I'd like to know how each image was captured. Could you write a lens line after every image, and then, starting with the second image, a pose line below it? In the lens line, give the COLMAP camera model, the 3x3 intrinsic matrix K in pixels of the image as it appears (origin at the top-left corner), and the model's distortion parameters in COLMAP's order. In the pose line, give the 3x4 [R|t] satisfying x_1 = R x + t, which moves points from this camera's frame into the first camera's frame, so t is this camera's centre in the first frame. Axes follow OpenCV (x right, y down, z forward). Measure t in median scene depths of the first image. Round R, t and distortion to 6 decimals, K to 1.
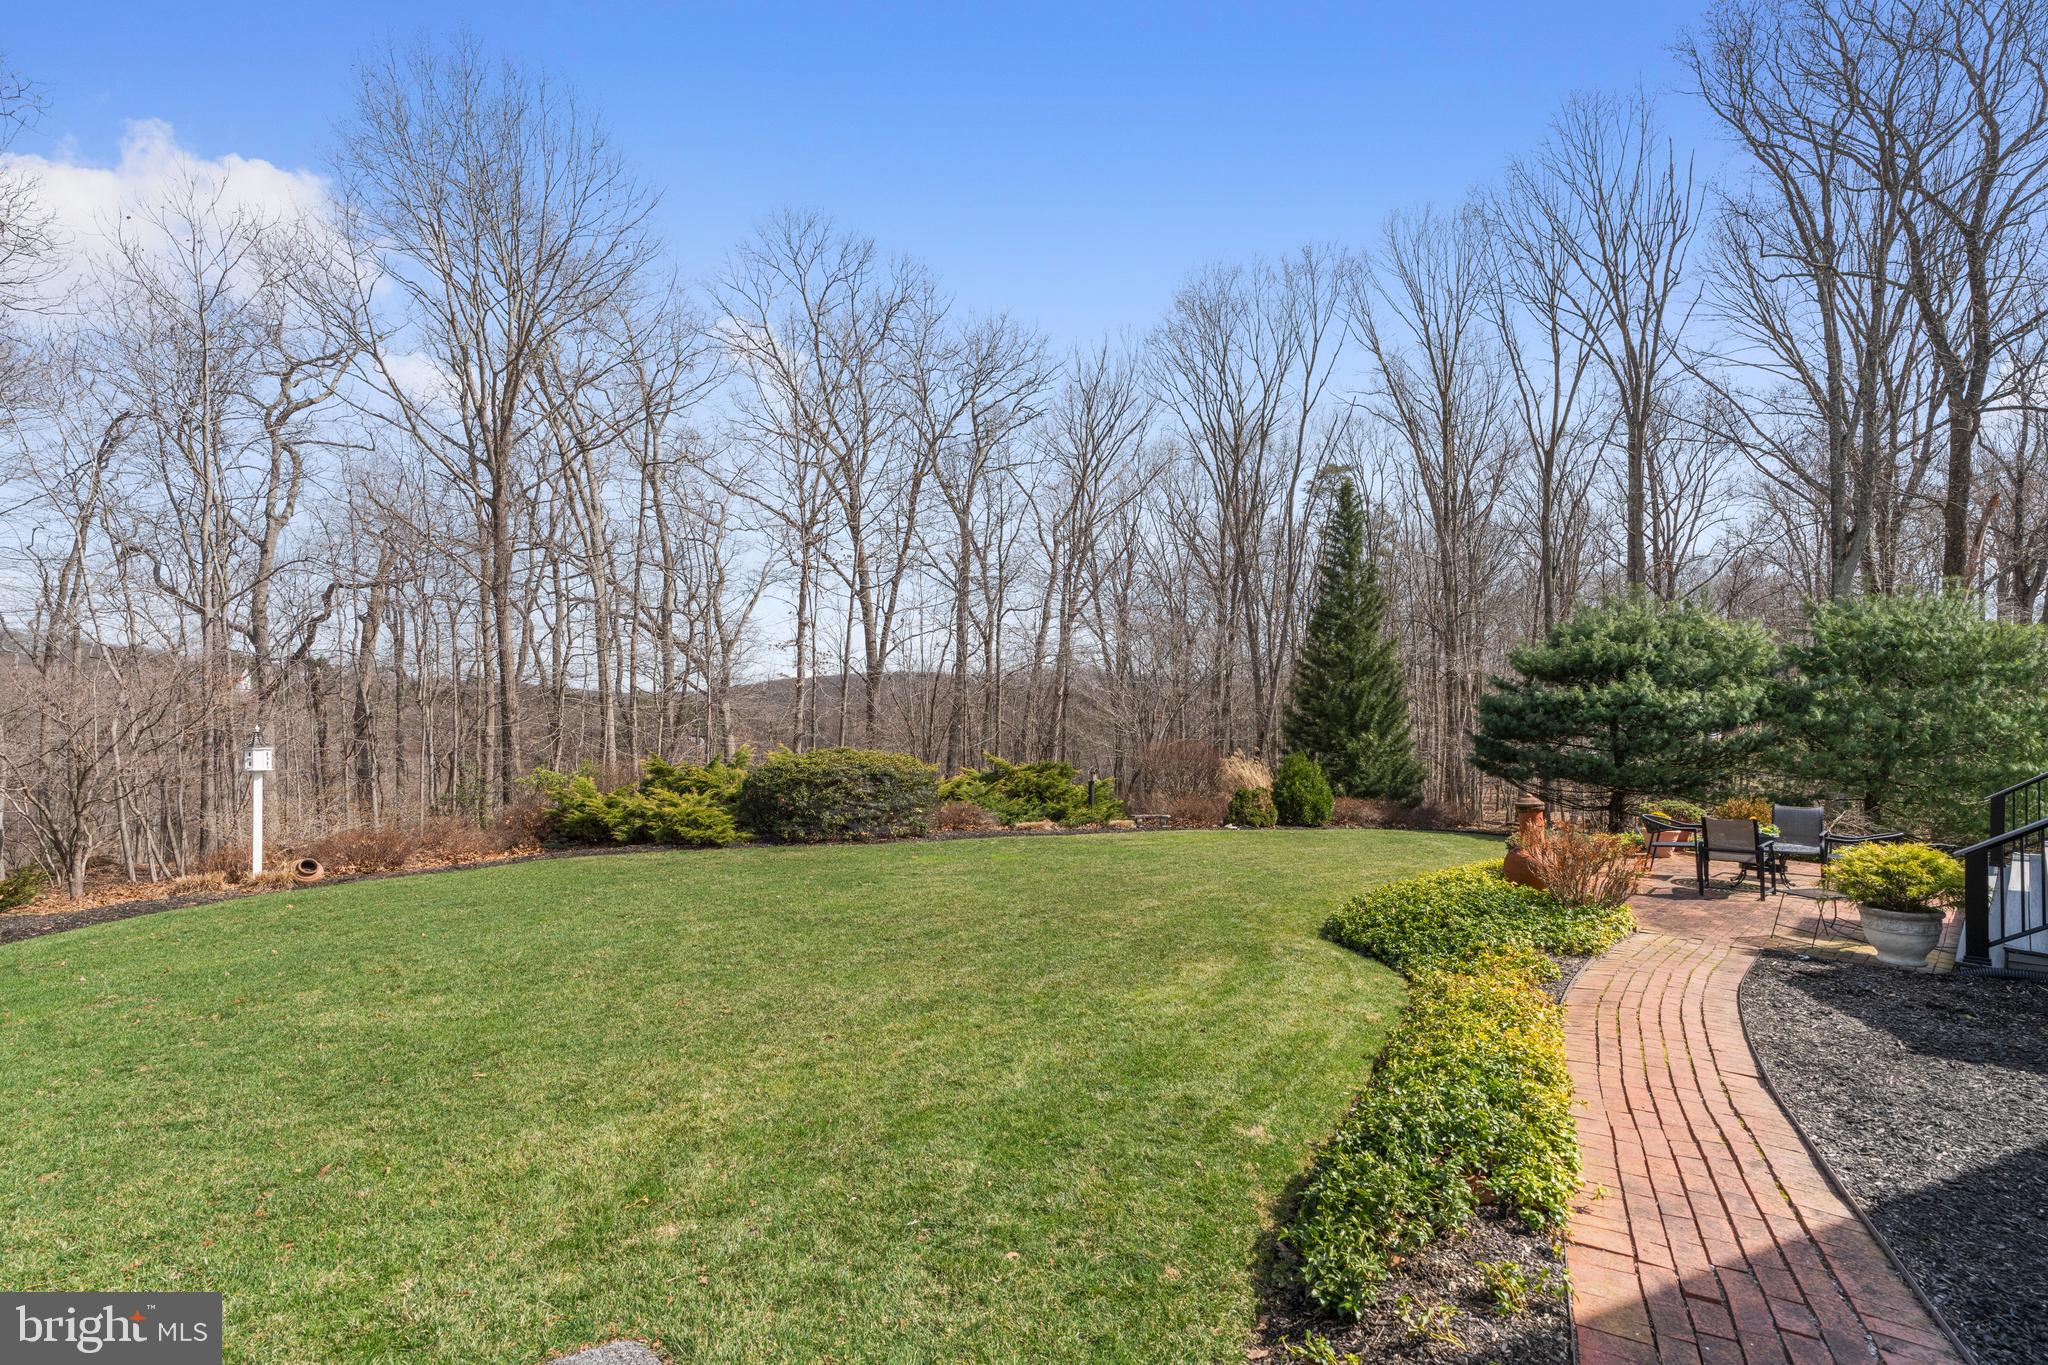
lens RADIAL K [[2017.0, 0, 1016.8], [0, 2017.0, 695.9], [0, 0, 1]] dist [0.011941, 0.010284]
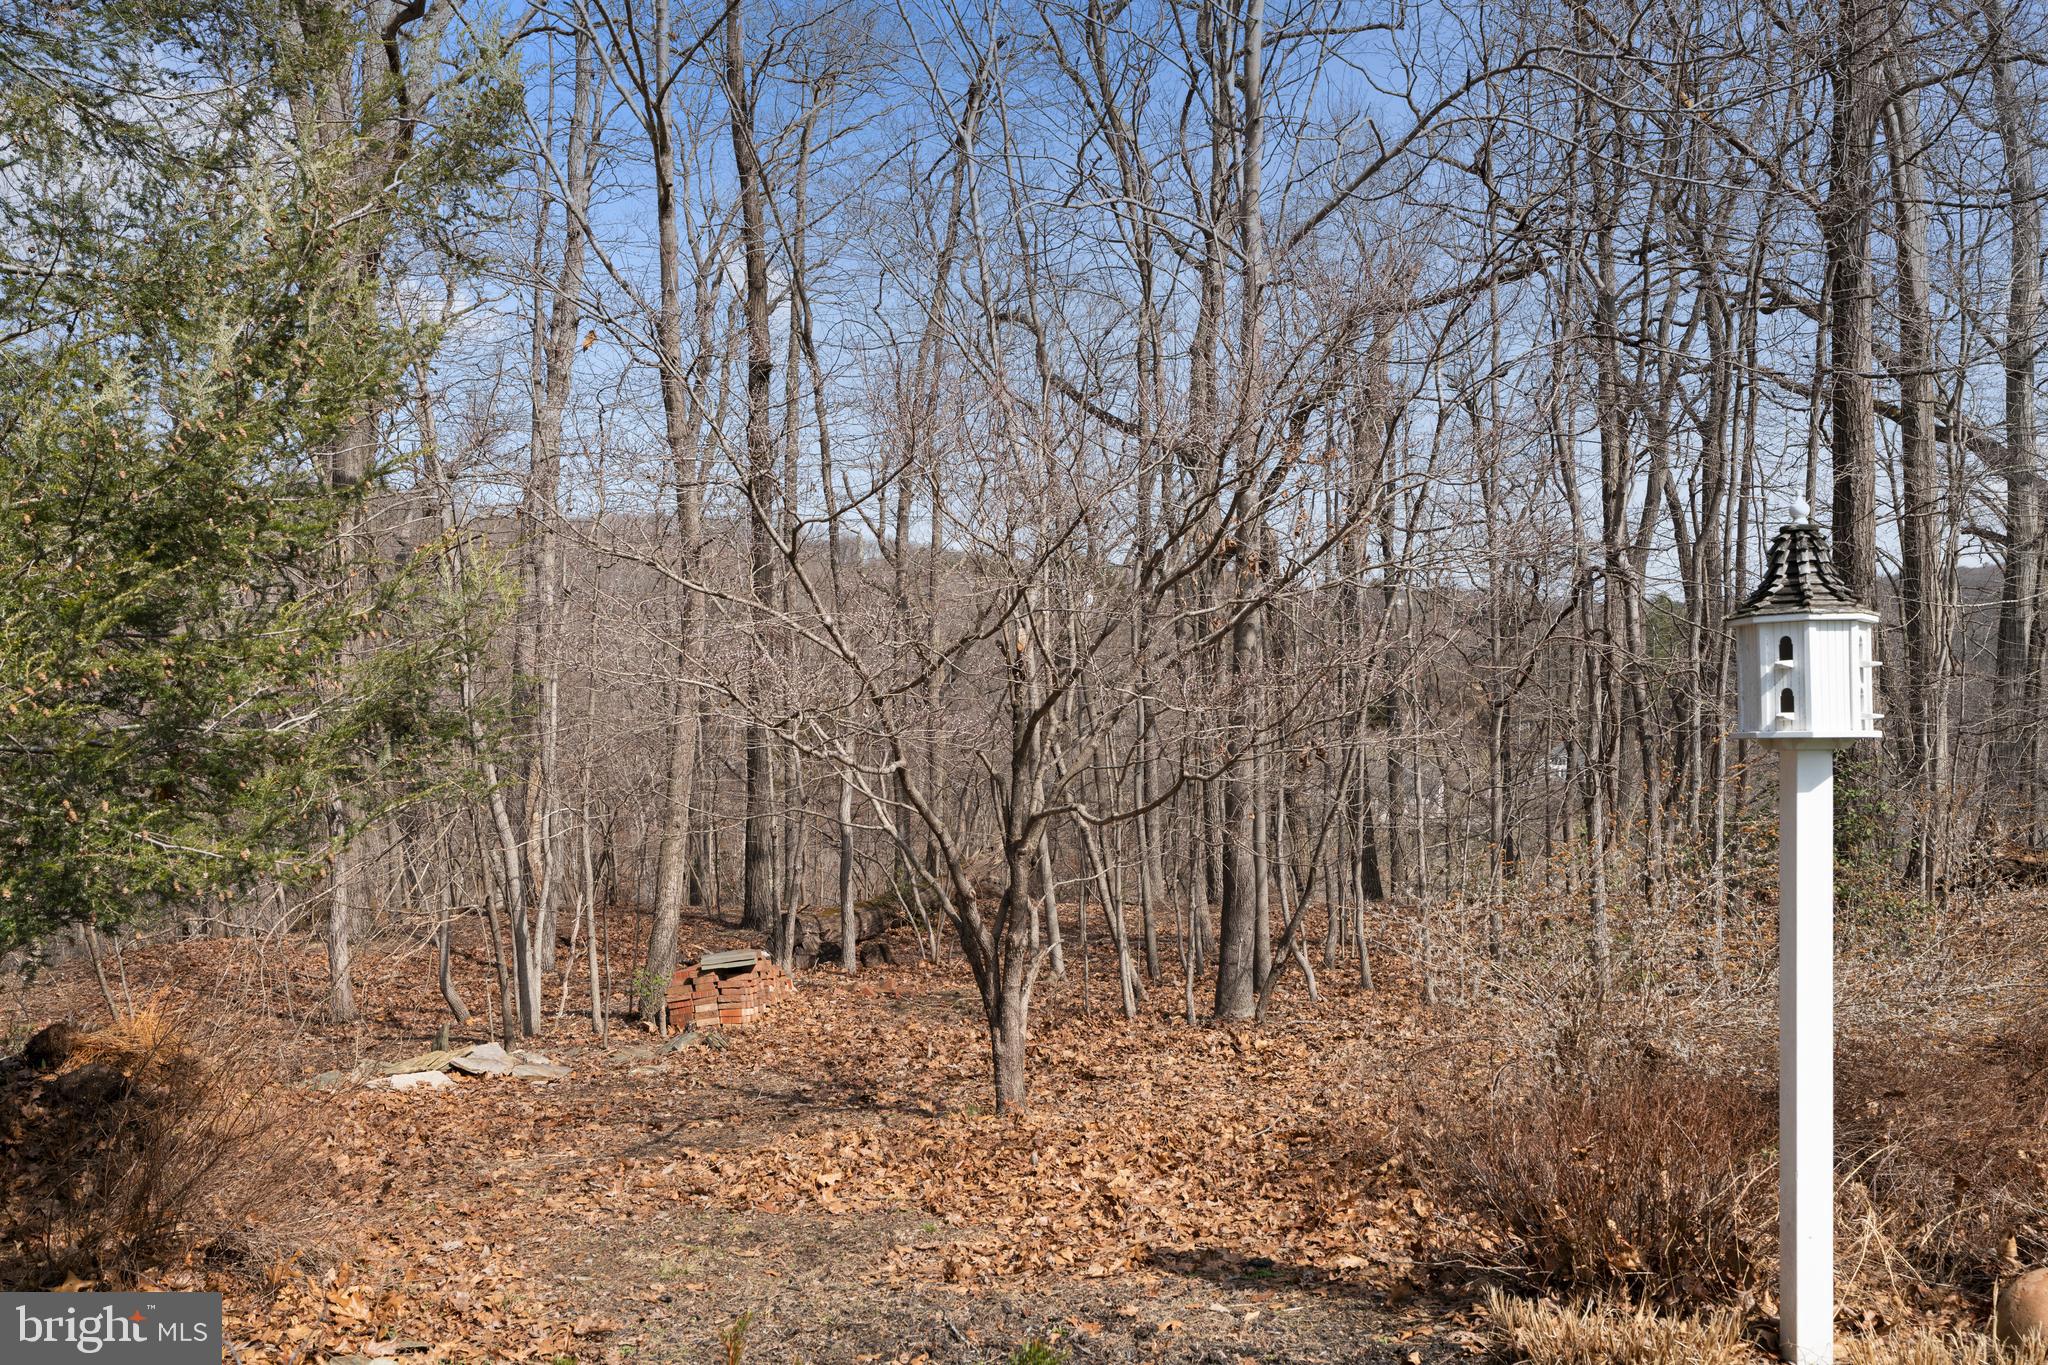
lens RADIAL K [[2017.0, 0, 1016.8], [0, 2017.0, 695.9], [0, 0, 1]] dist [0.011941, 0.010284]
pose [[0.904312, -0.009001, -0.426777, -0.310418], [0.012381, 0.999910, 0.005146, 0.026759], [0.426693, -0.009938, 0.904342, 0.677341]]
